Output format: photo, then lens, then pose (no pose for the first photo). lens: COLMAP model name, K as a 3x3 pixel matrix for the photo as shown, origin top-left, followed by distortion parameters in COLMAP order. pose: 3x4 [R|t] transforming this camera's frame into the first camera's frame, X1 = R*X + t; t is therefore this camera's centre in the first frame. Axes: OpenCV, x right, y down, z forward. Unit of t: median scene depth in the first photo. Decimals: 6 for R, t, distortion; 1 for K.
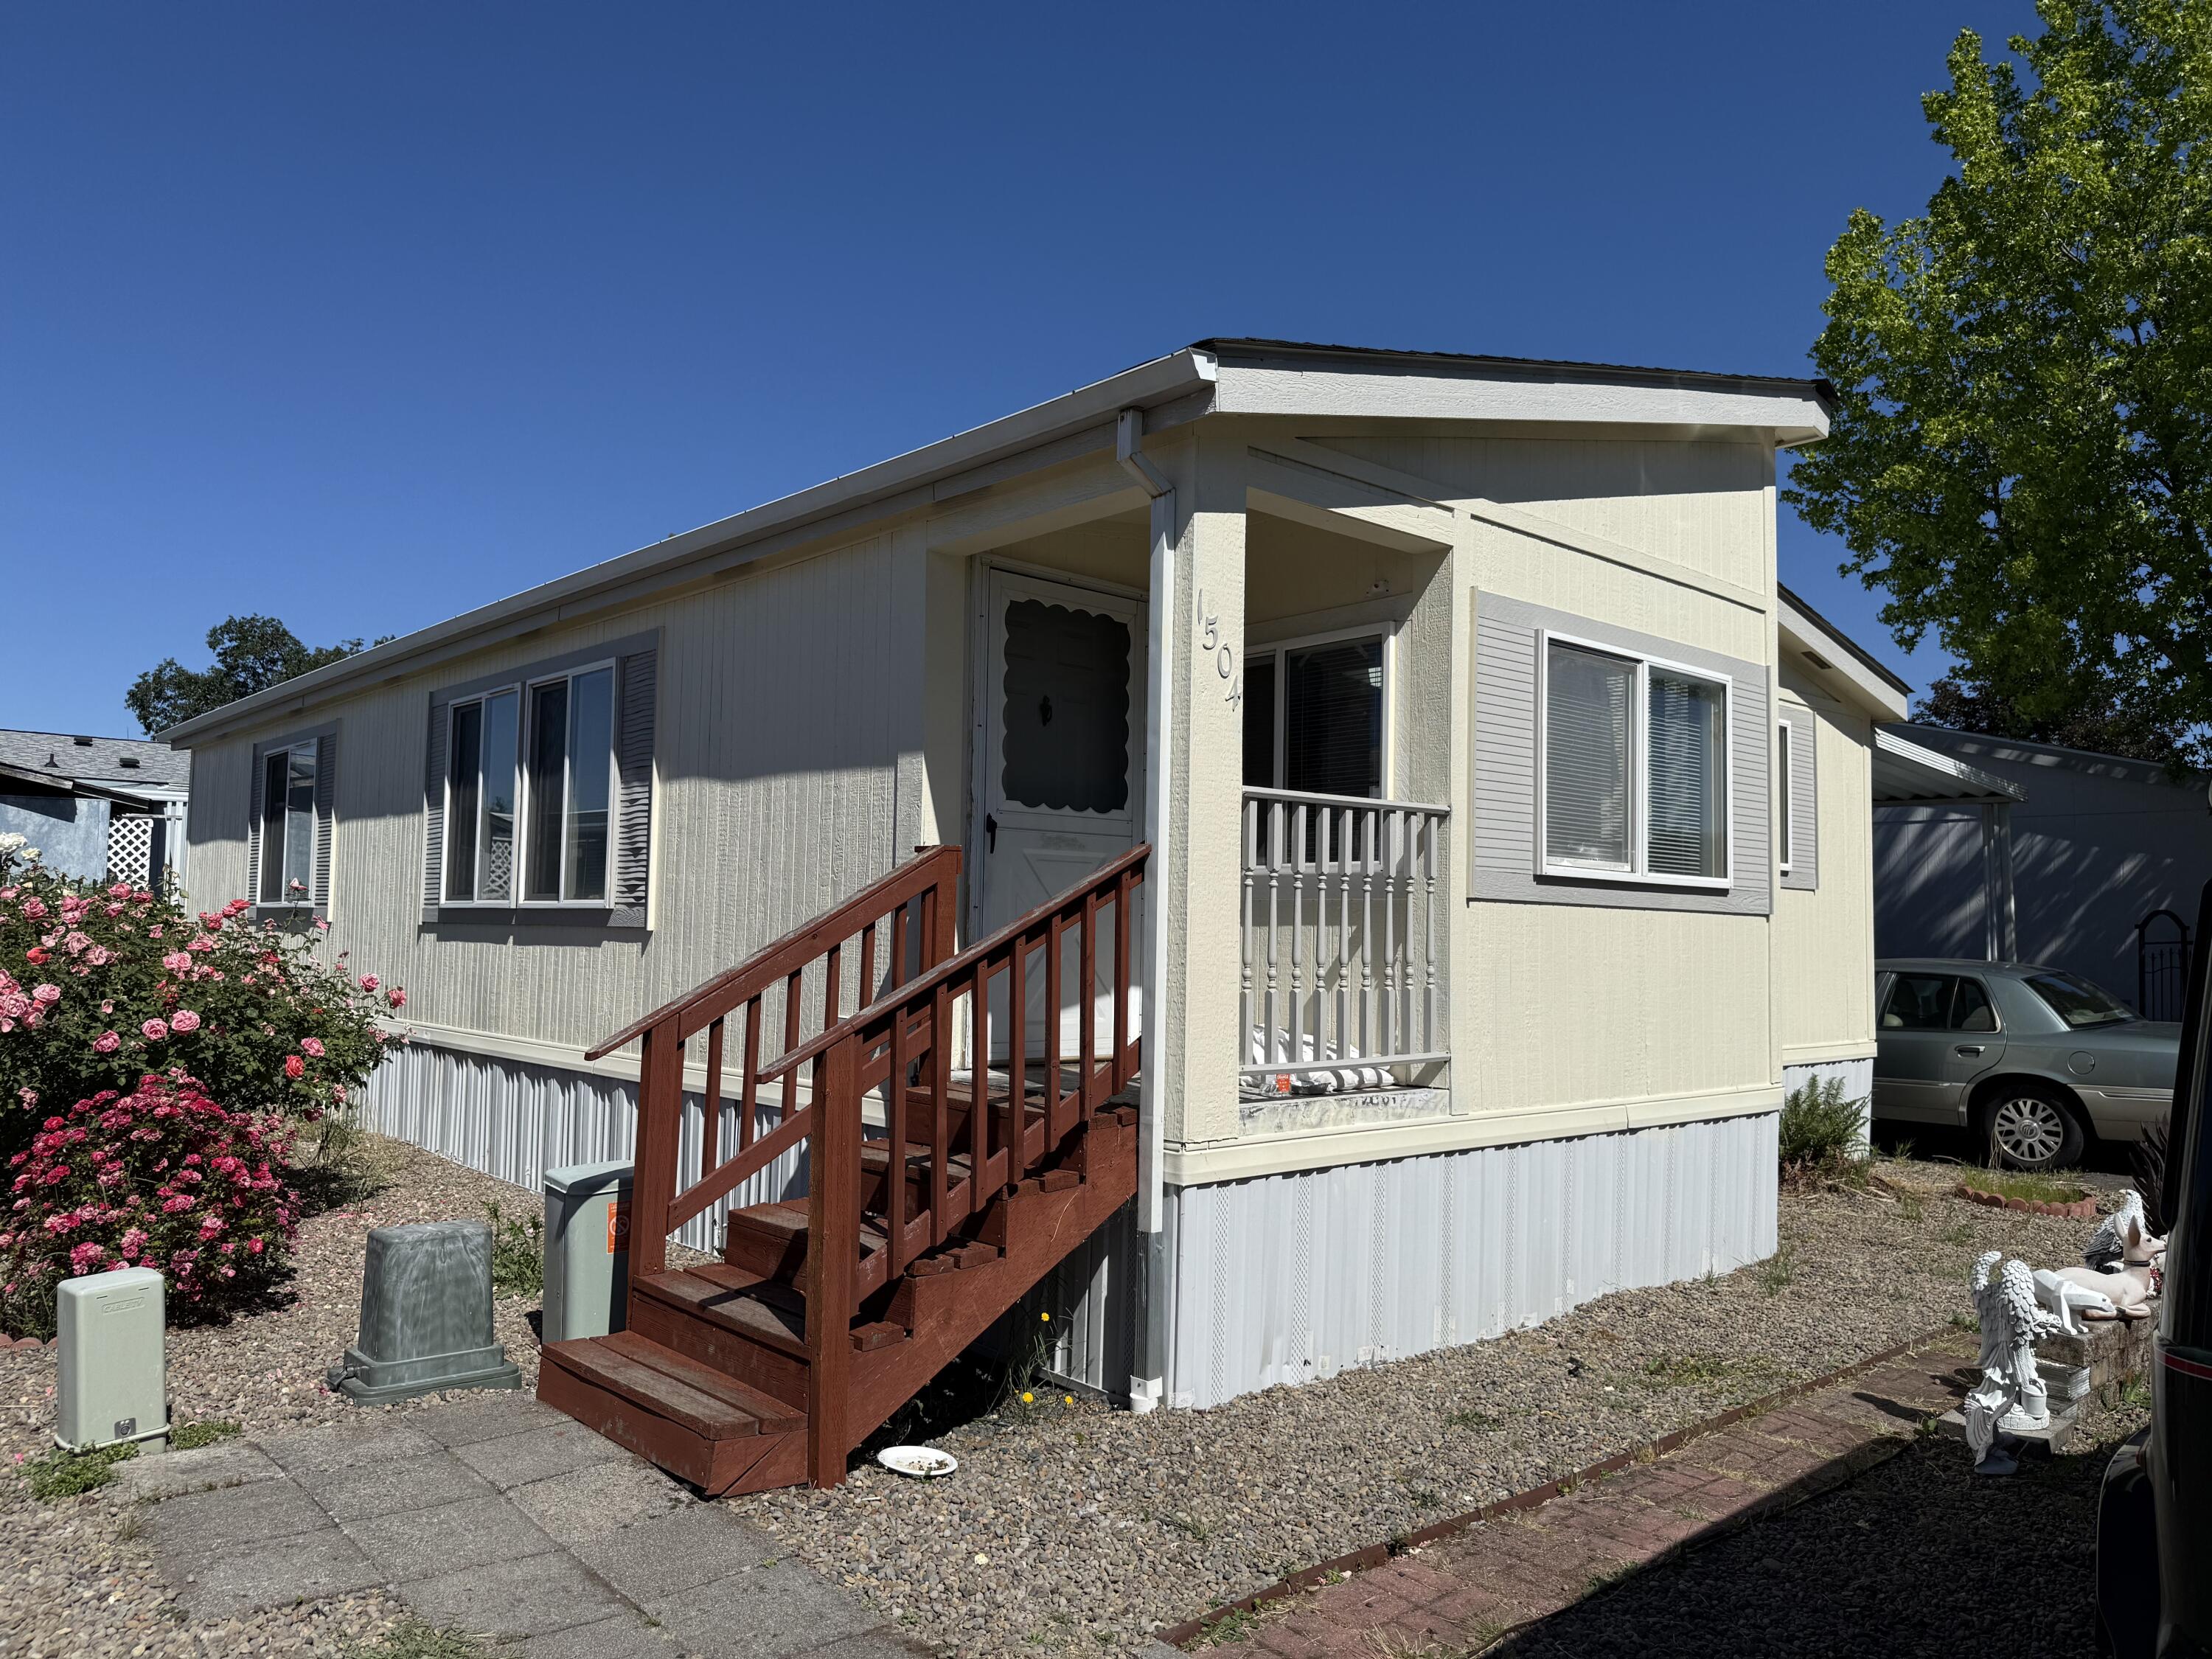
lens RADIAL K [[1600.8, 0, 1106.0], [0, 1600.8, 829.5], [0, 0, 1]] dist [-0.001540, -0.001350]
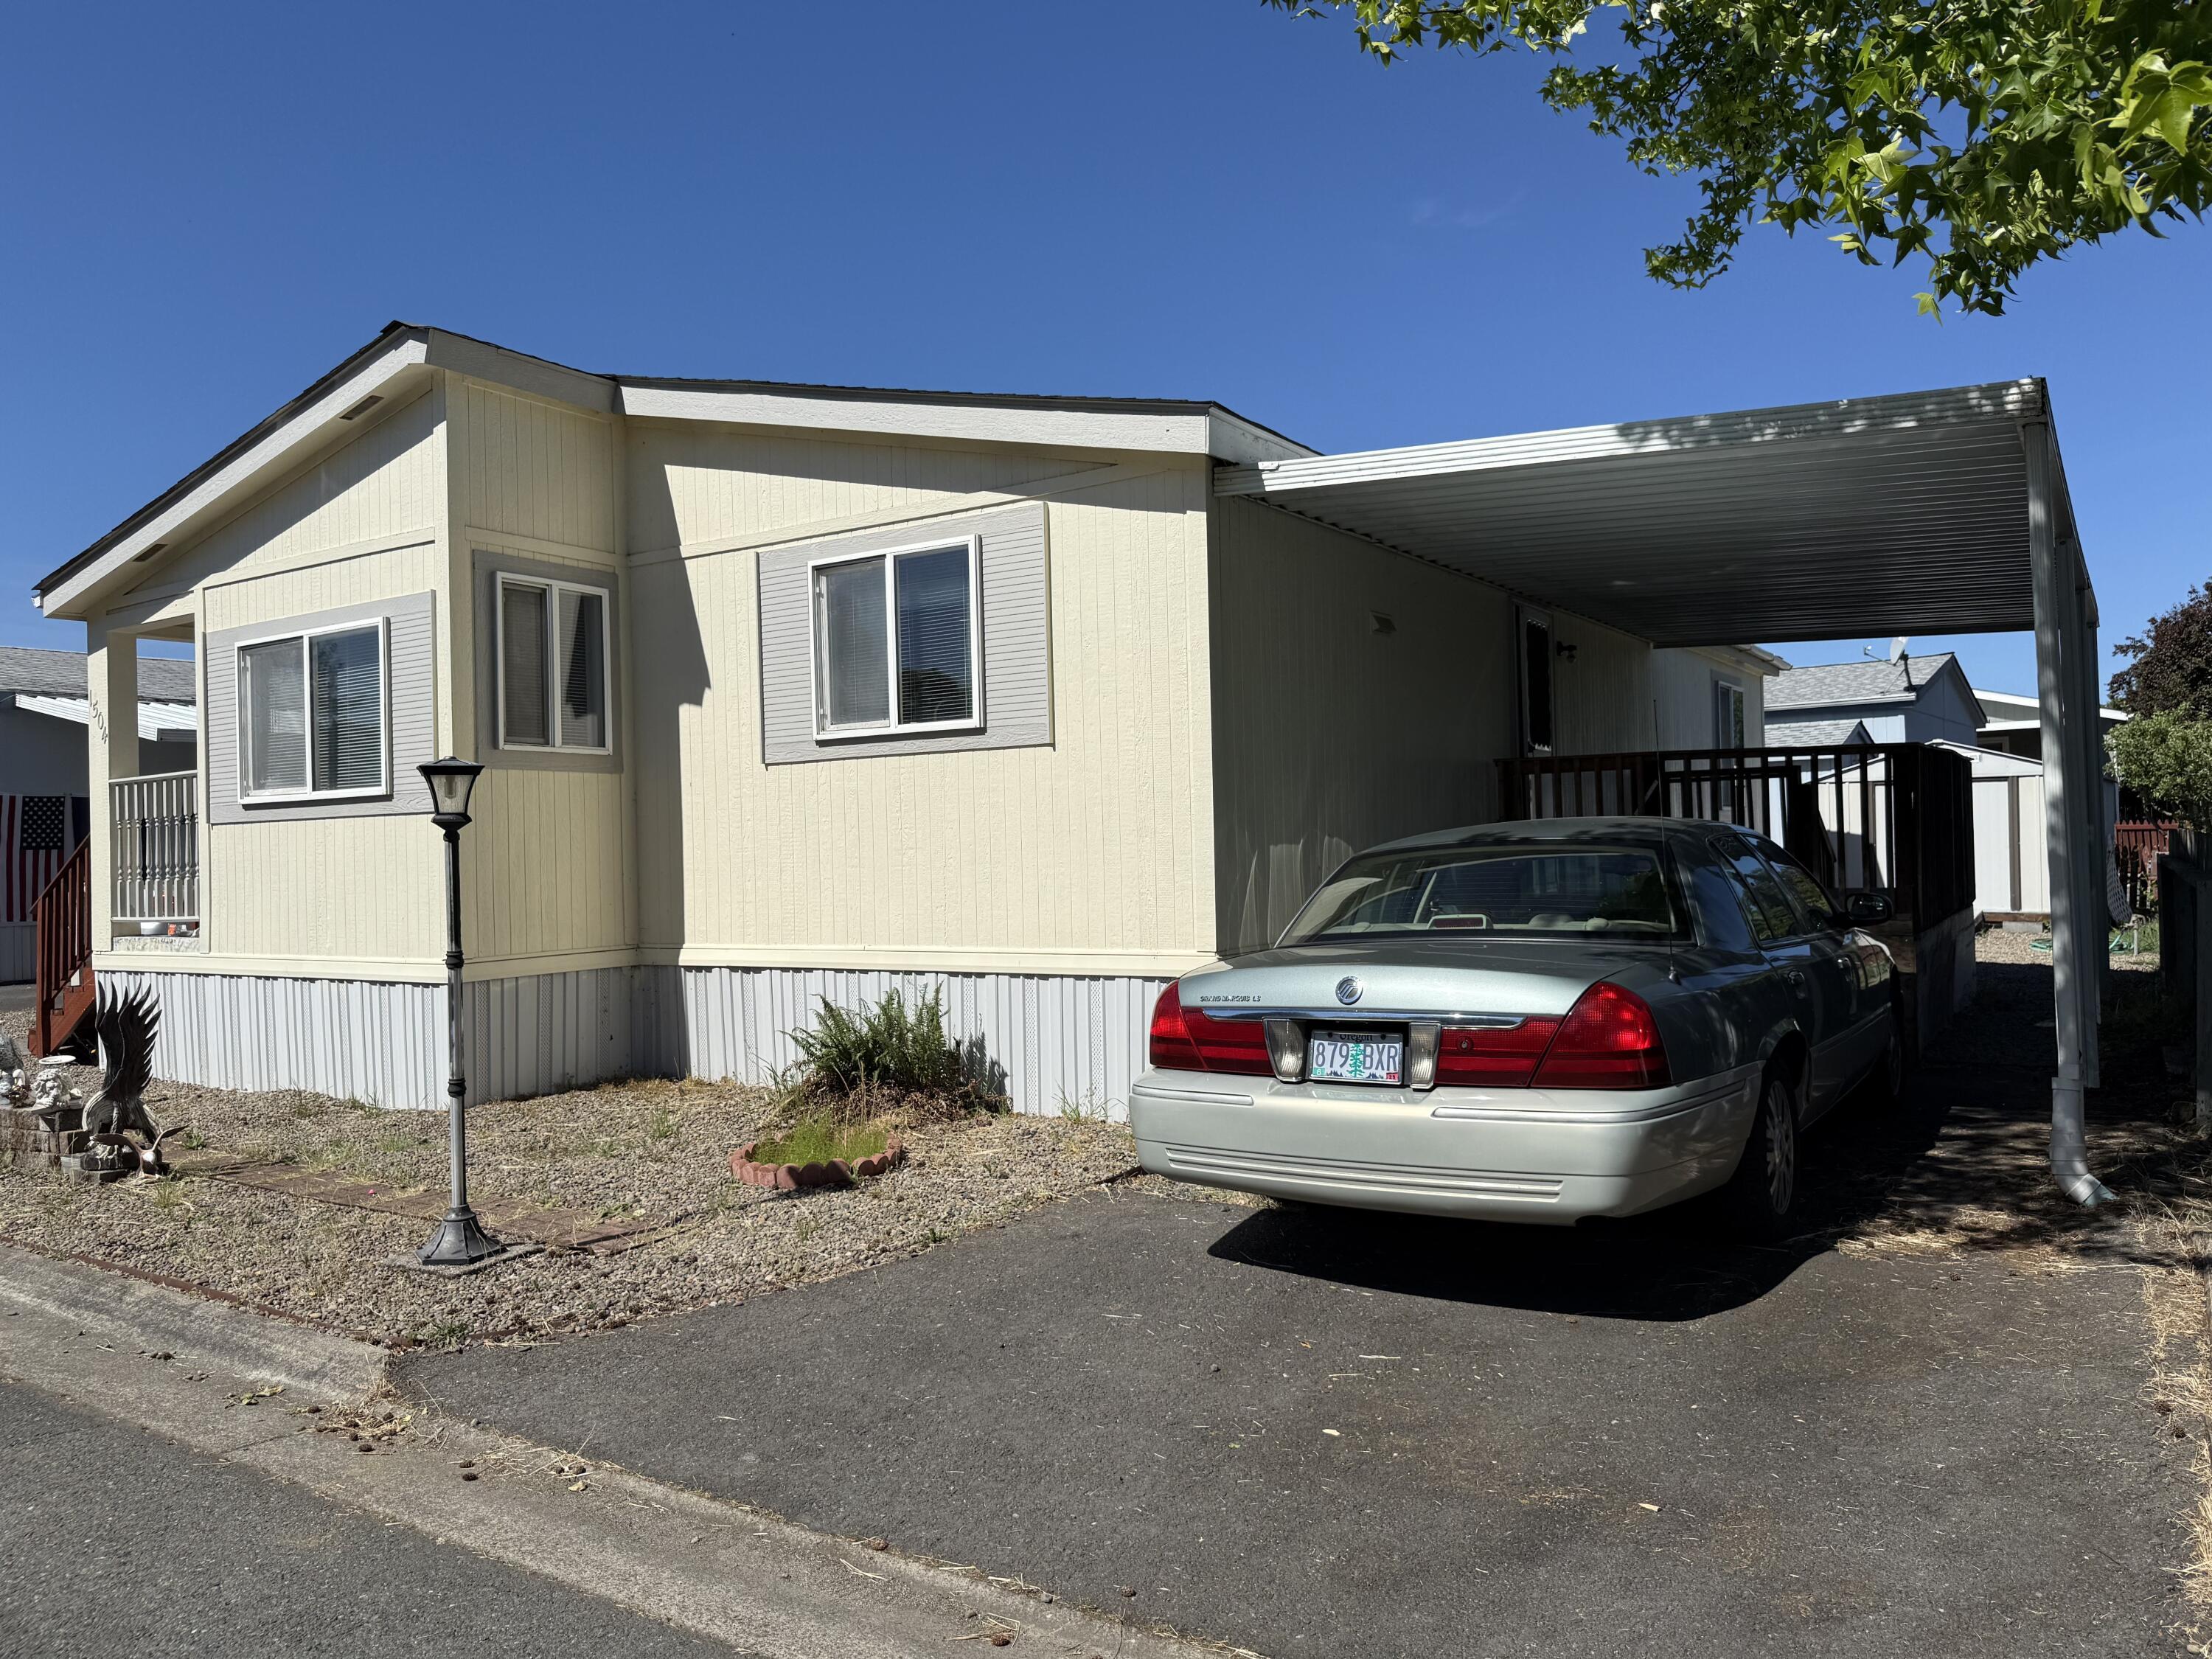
lens RADIAL K [[1600.8, 0, 1106.0], [0, 1600.8, 829.5], [0, 0, 1]] dist [-0.001540, -0.001350]
pose [[0.266144, -0.031735, -0.963411, 2.044457], [0.102876, 0.994685, -0.004346, 0.149201], [0.958428, -0.097955, 0.267994, 1.429150]]
